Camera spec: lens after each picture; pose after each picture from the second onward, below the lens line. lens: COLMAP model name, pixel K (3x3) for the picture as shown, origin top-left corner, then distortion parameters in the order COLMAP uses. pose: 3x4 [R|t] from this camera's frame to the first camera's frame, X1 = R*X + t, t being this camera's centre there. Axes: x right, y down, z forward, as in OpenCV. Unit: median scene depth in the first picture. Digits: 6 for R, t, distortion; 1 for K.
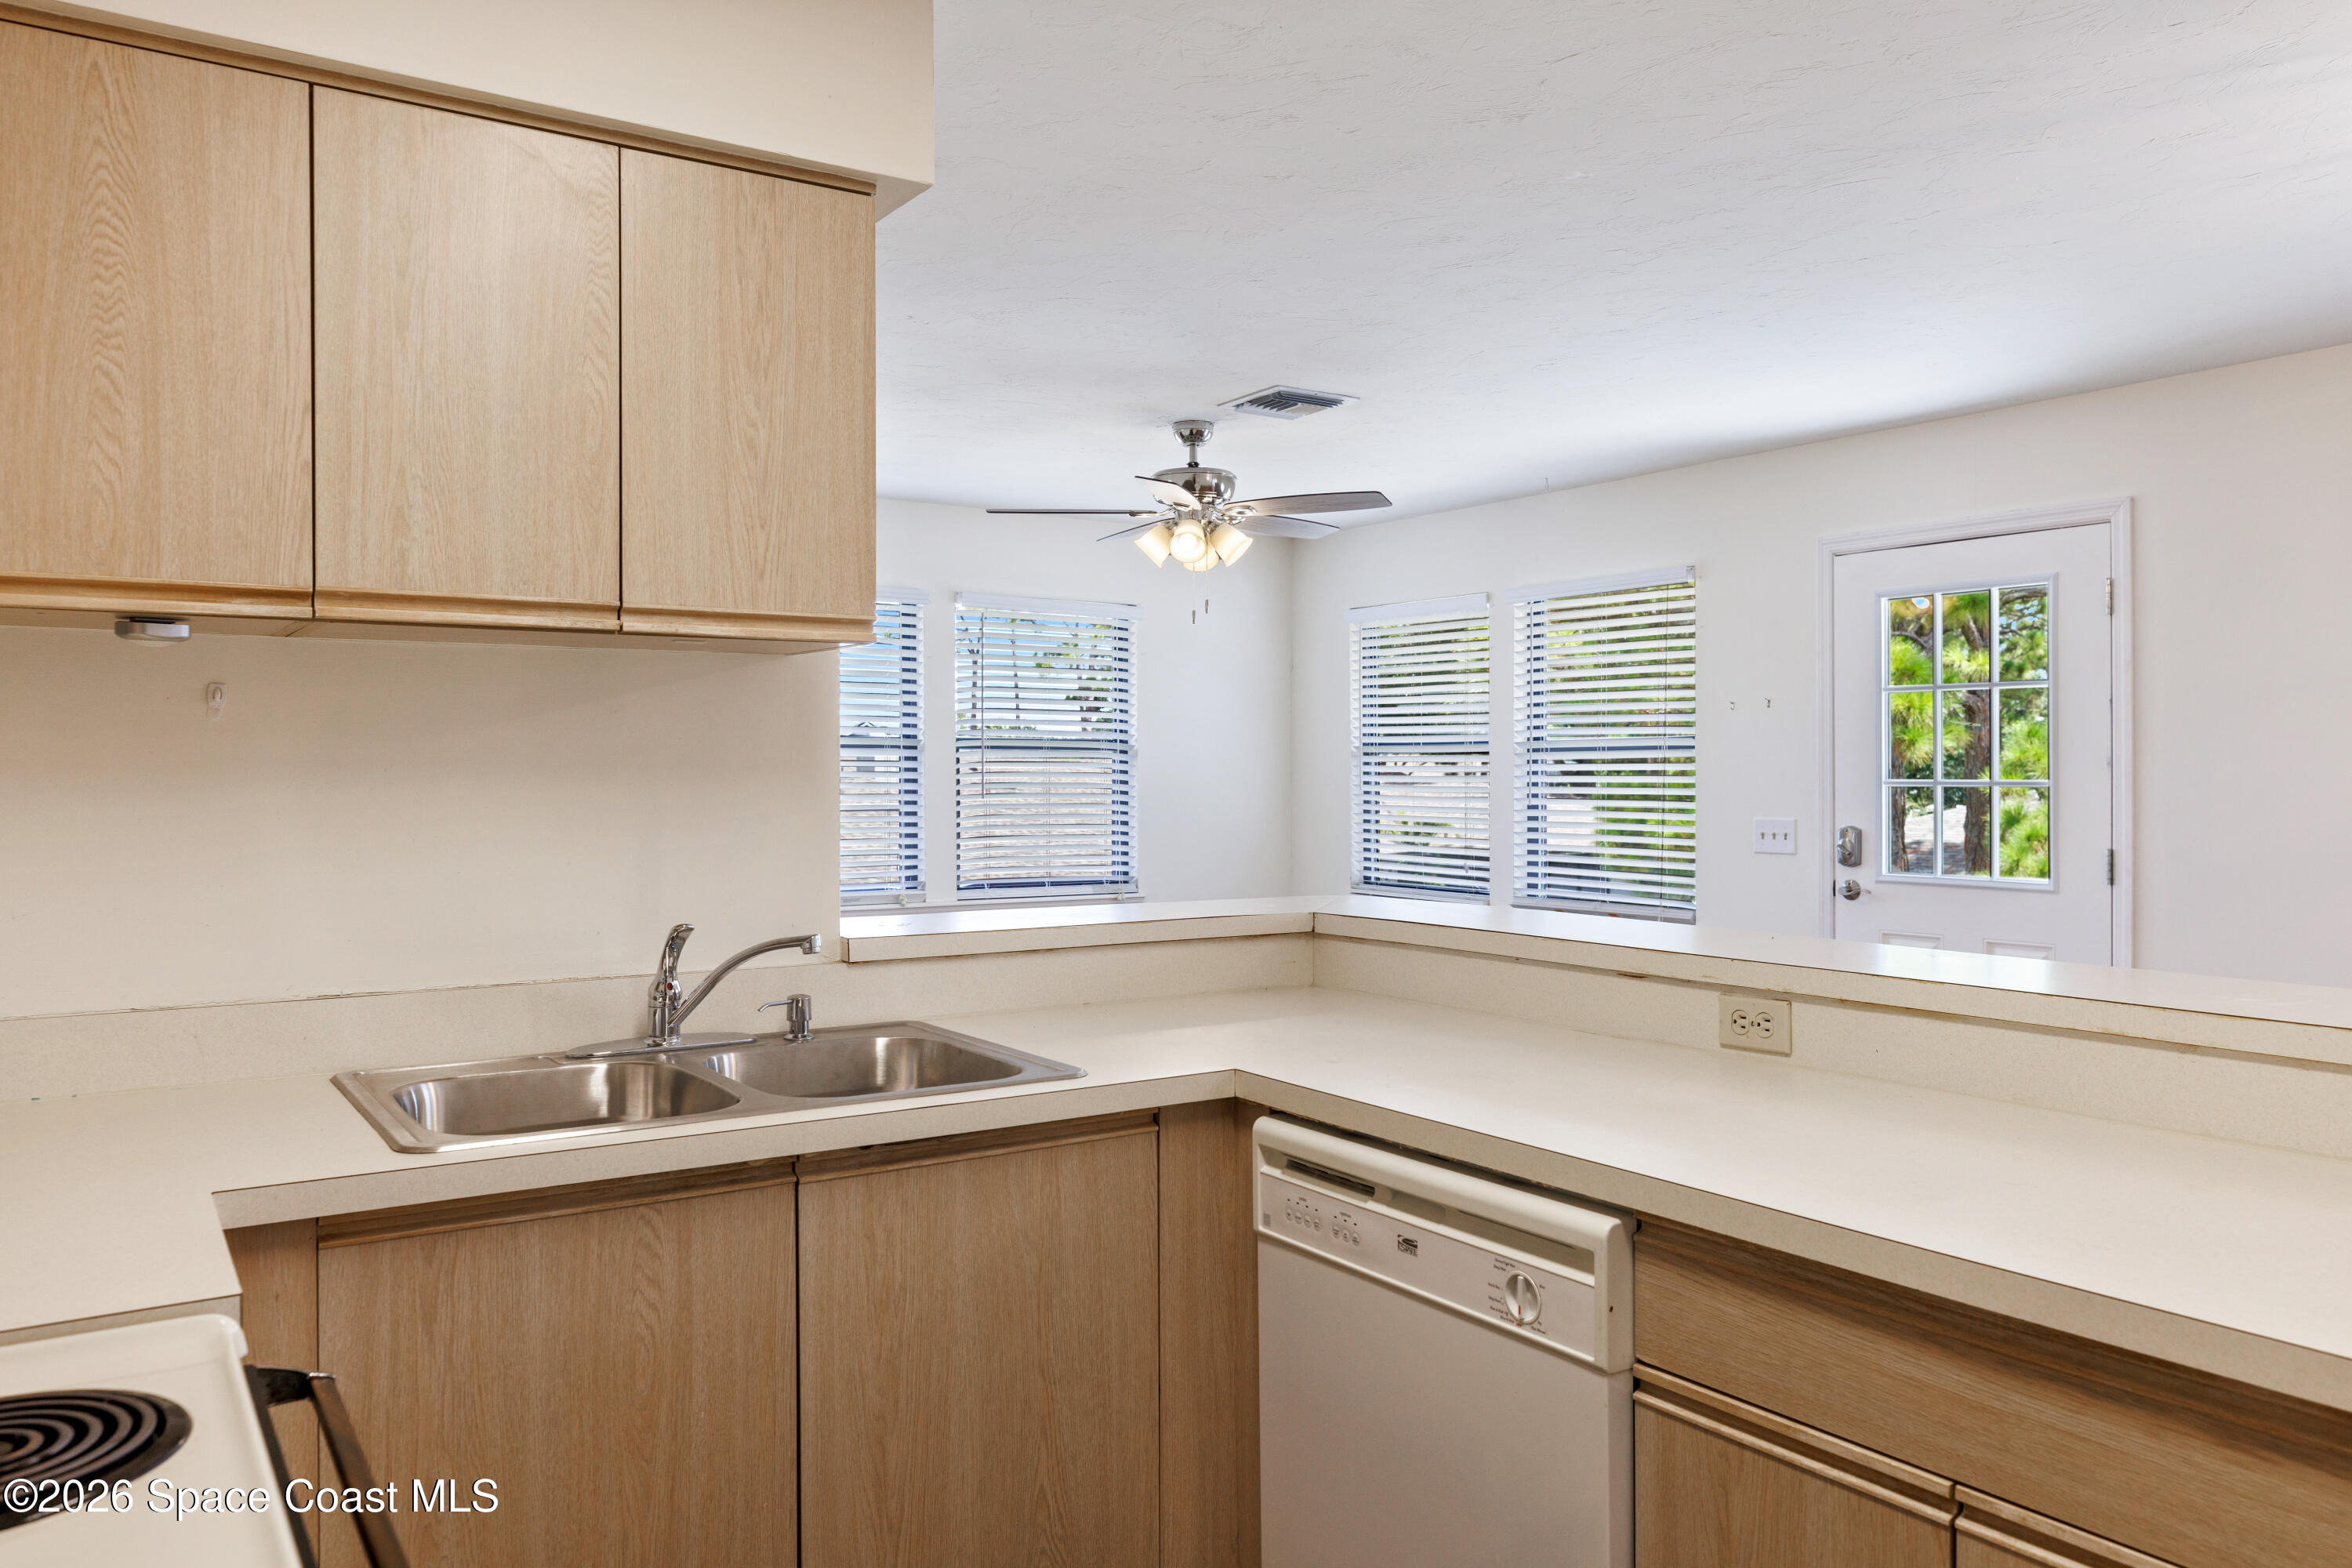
lens RADIAL K [[1681.1, 0, 1176.0], [0, 1681.1, 784.0], [0, 0, 1]] dist [-0.001618, 0.000534]
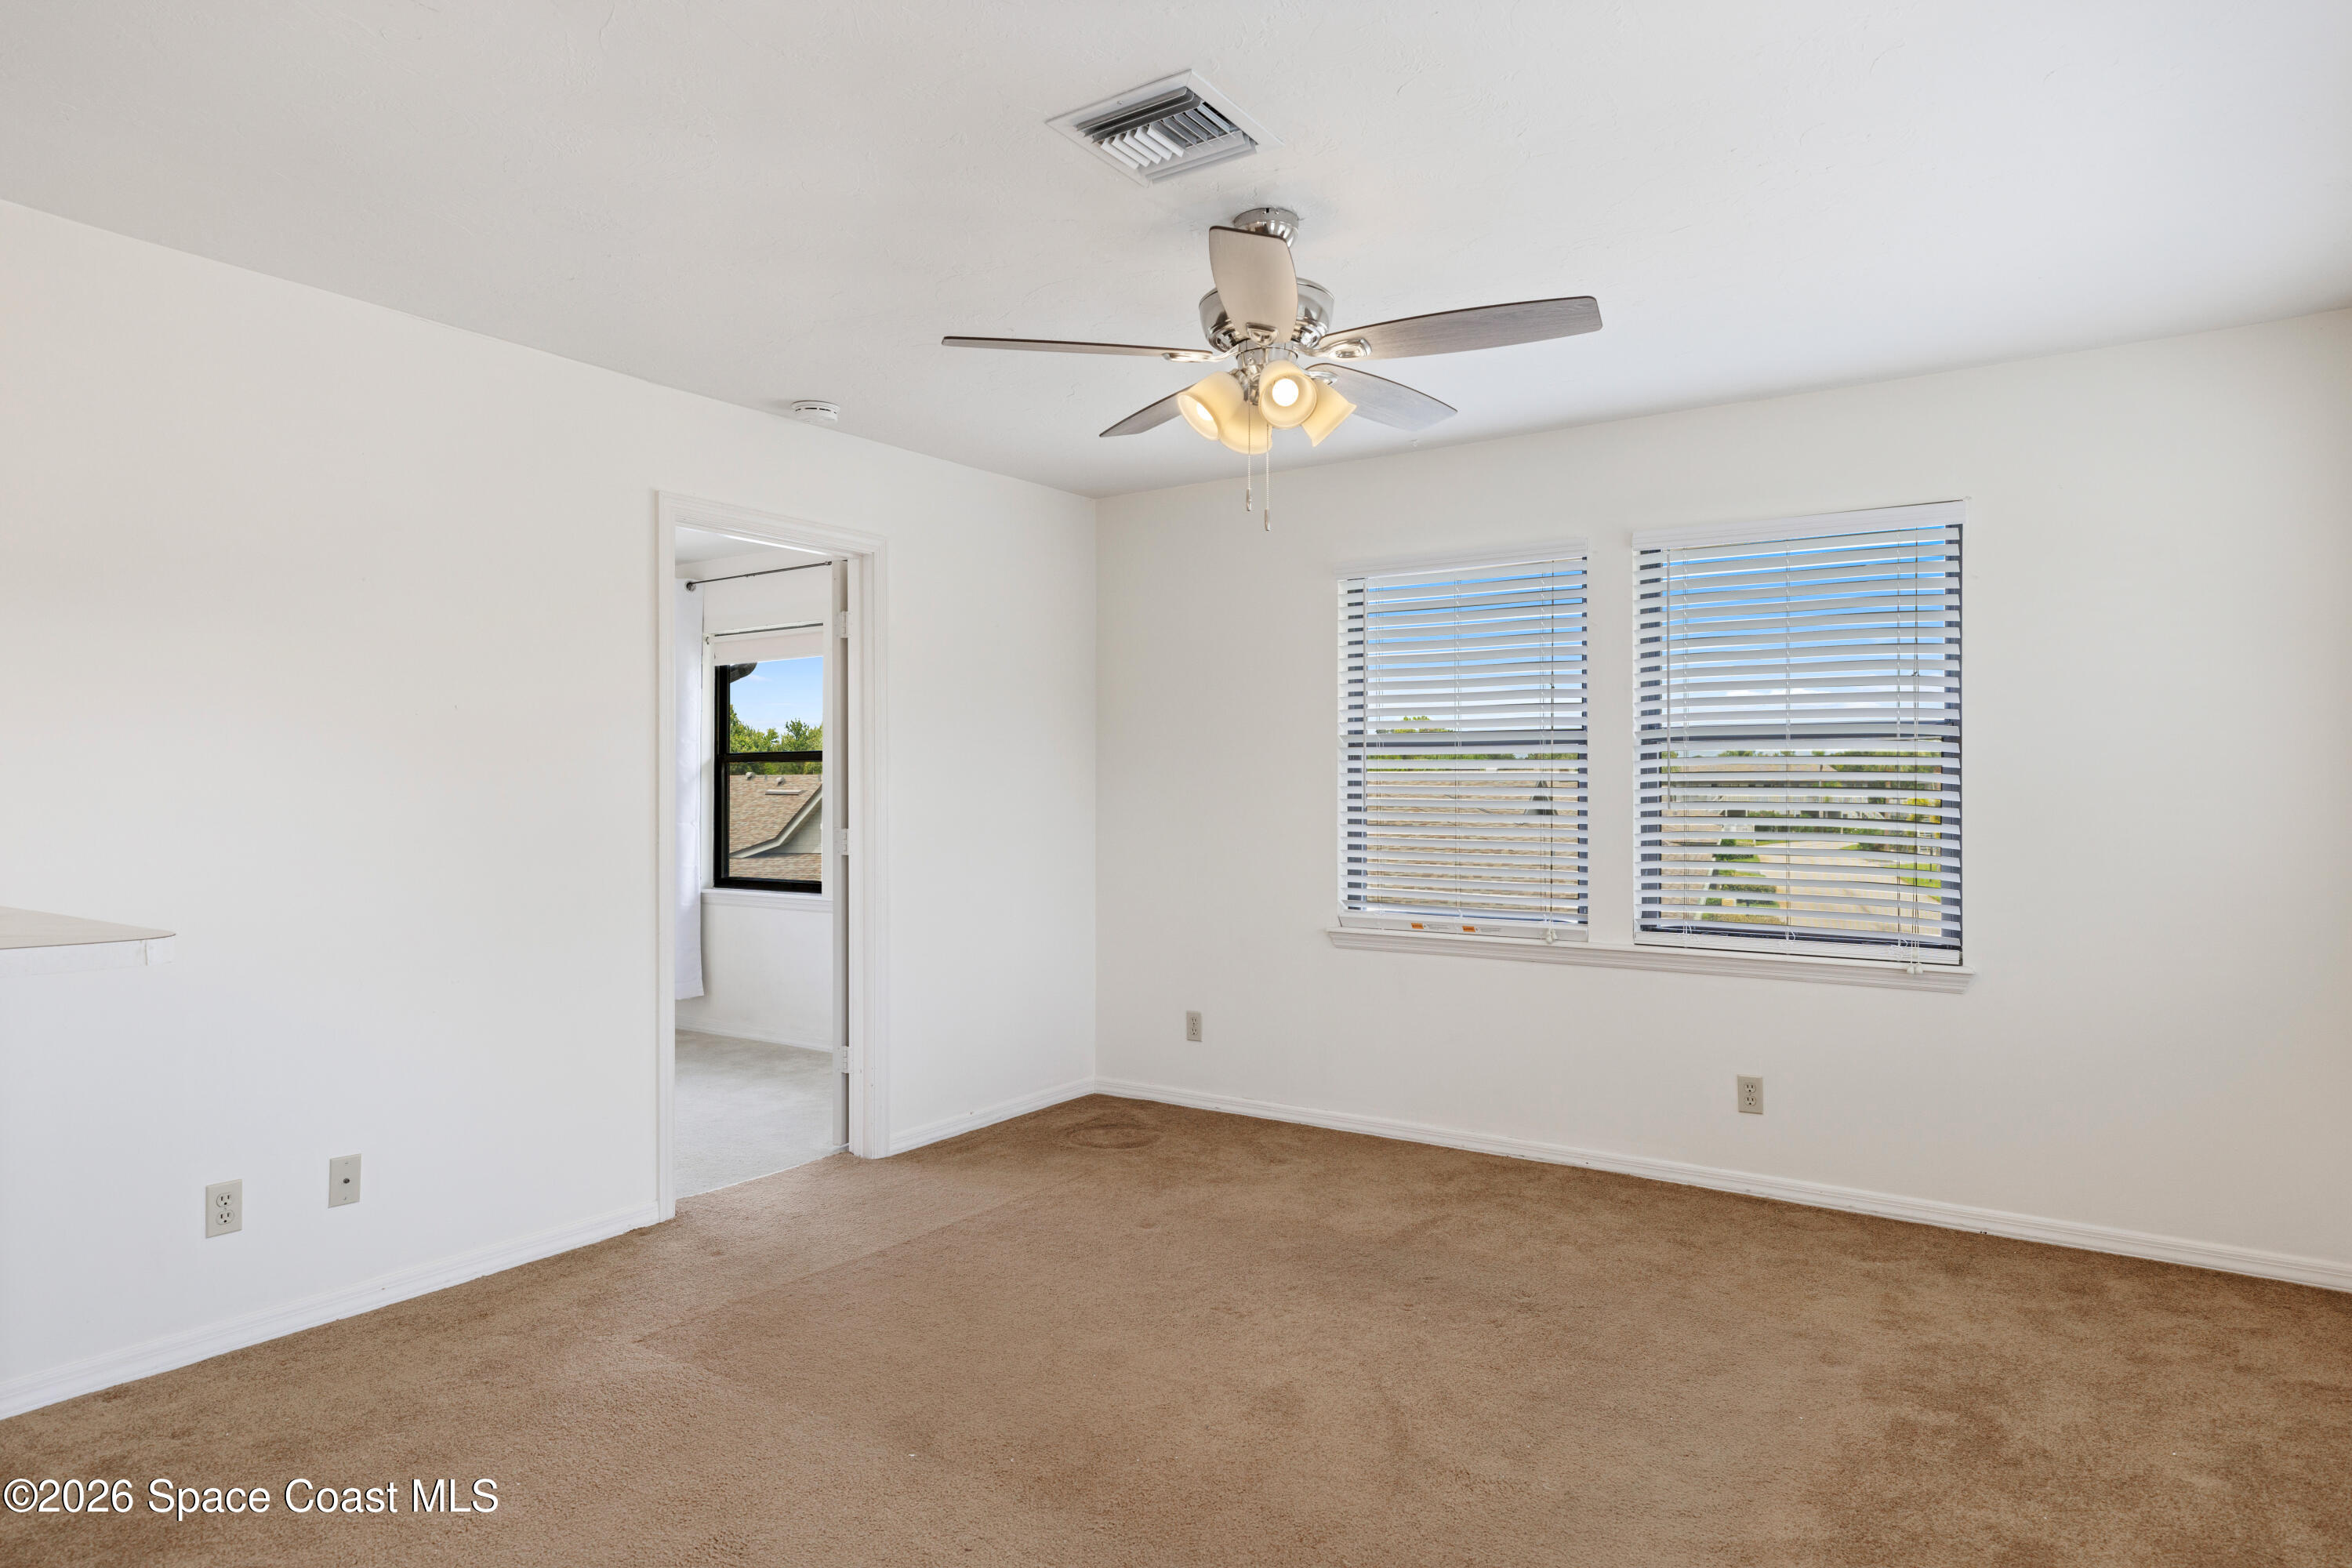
lens RADIAL K [[1373.5, 0, 1185.2], [0, 1373.5, 790.1], [0, 0, 1]] dist [0.003545, 0.002970]
pose [[0.365991, -0.001518, -0.930617, 0.491798], [-0.006475, 0.999970, -0.004177, 0.005647], [0.930596, 0.007554, 0.365971, 0.791461]]
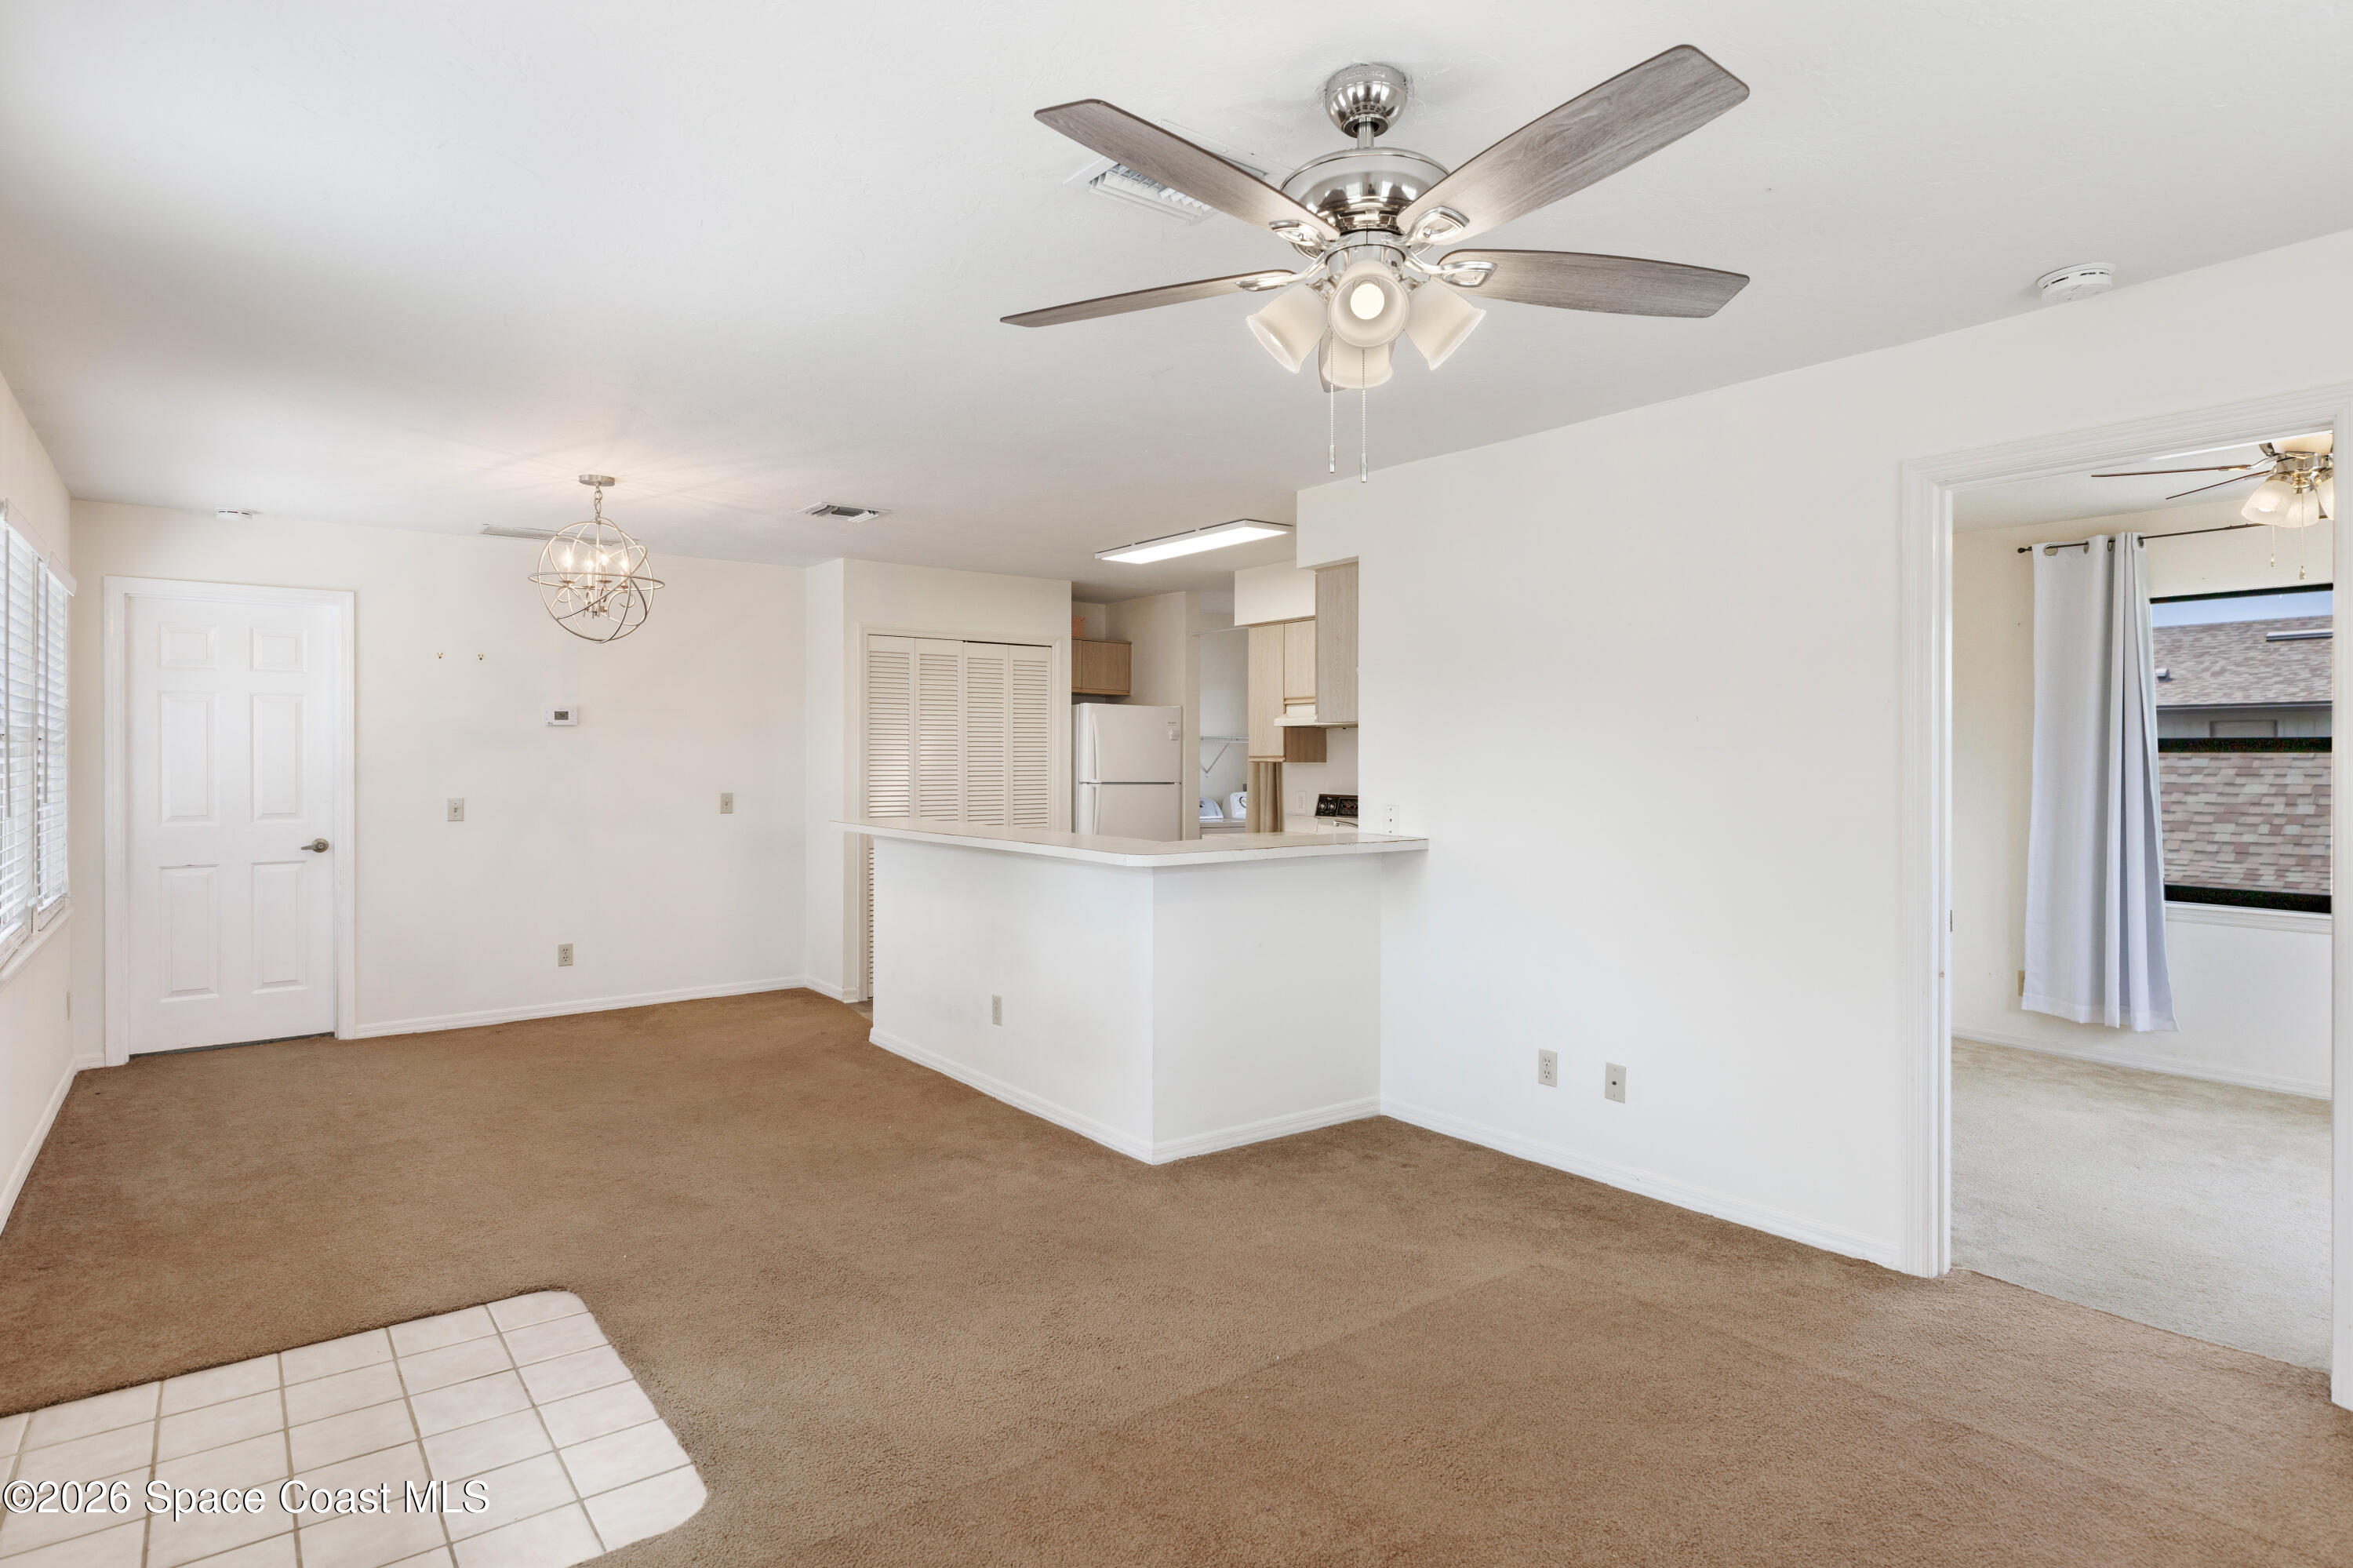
lens RADIAL K [[1262.6, 0, 1178.1], [0, 1262.6, 752.0], [0, 0, 1]] dist [-0.001833, 0.001530]
pose [[-0.998255, -0.005232, -0.058826, 0.081520], [-0.005320, 0.999985, 0.001342, -0.015252], [0.058818, 0.001653, -0.998267, 1.401466]]
